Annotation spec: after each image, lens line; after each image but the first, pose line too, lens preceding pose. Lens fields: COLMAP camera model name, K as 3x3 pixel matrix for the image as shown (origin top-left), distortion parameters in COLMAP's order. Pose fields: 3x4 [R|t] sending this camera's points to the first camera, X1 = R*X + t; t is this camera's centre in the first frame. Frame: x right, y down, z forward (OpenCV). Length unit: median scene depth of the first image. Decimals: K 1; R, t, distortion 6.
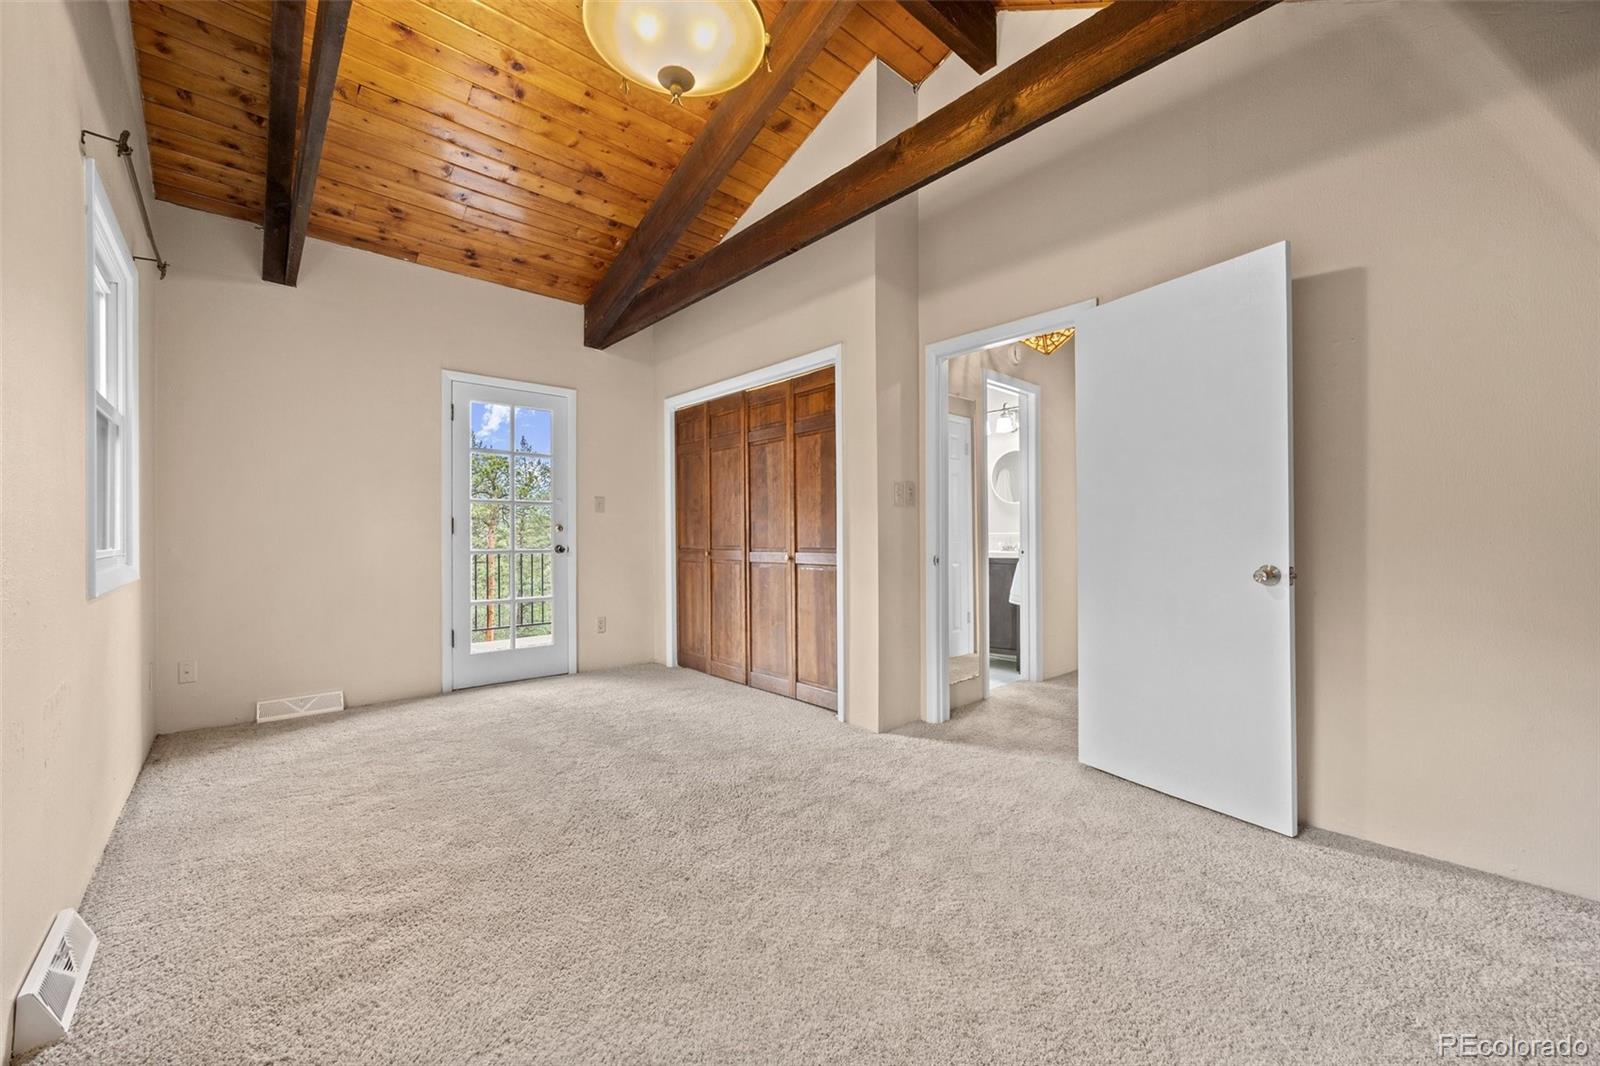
lens RADIAL K [[622.2, 0, 800.0], [0, 622.2, 533.0], [0, 0, 1]] dist [-0.002684, -0.000176]
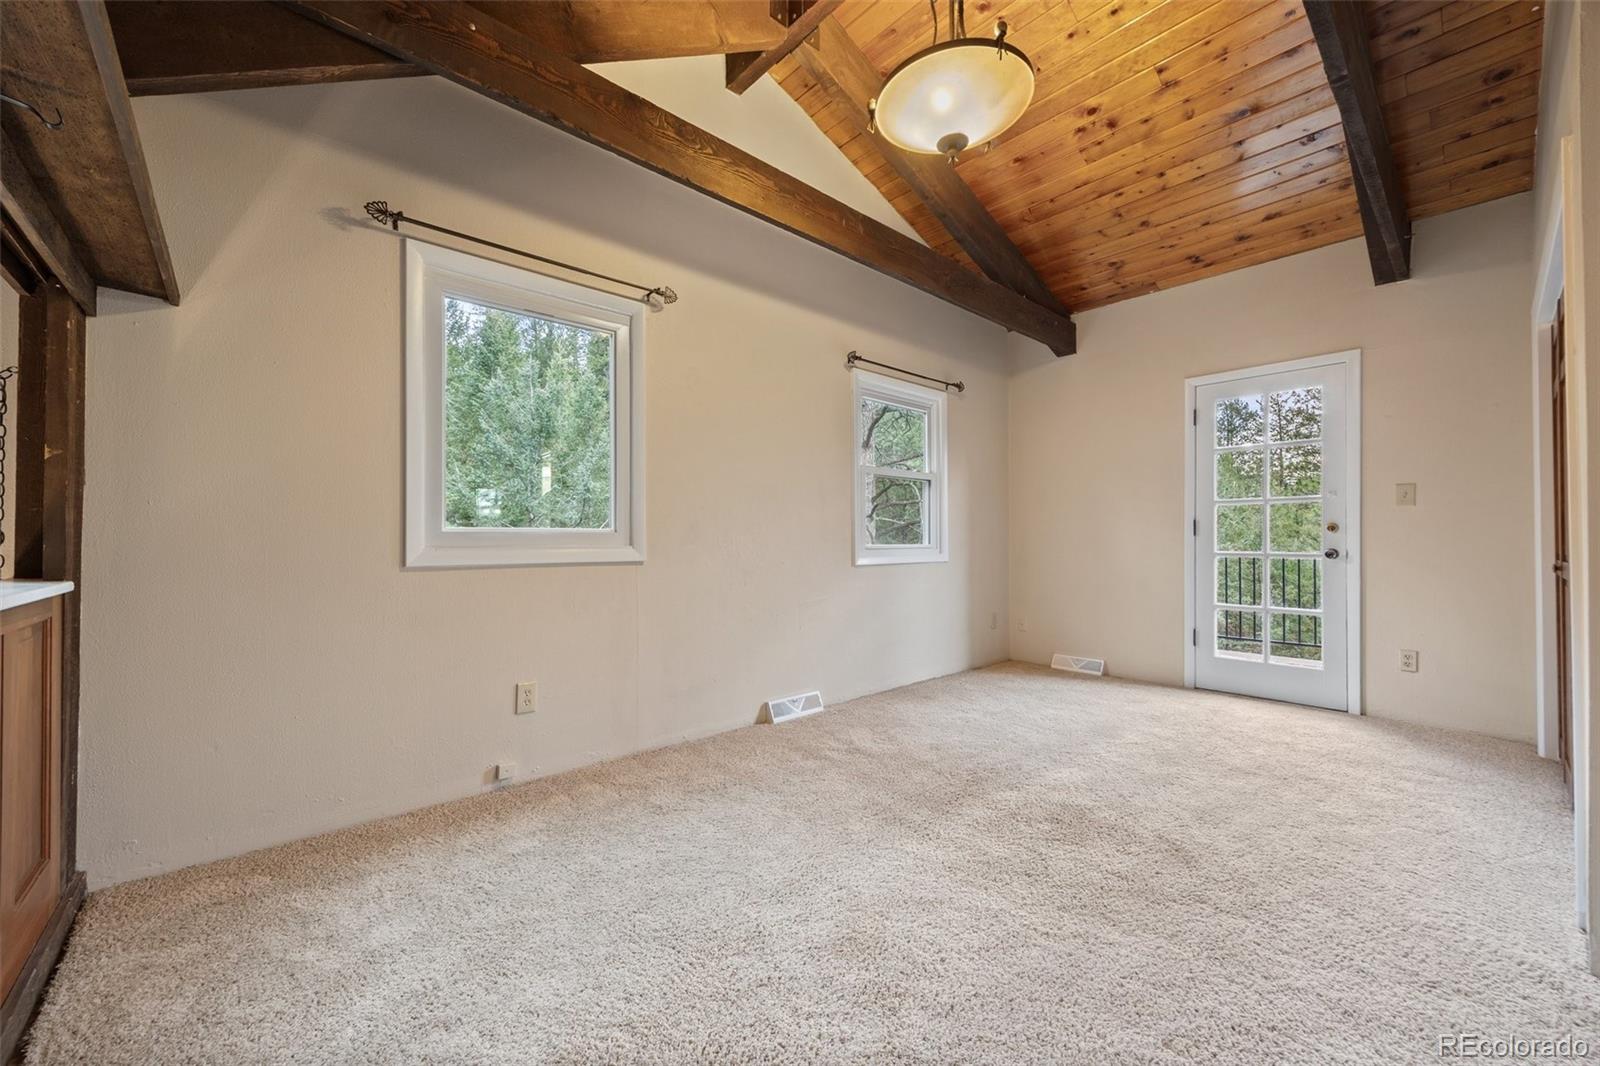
lens RADIAL K [[622.2, 0, 800.0], [0, 622.2, 533.0], [0, 0, 1]] dist [-0.002684, -0.000176]
pose [[0.005473, -0.008816, -0.999946, 0.548996], [0.003187, 0.999956, -0.008799, 0.005334], [0.999980, -0.003138, 0.005501, 0.404004]]
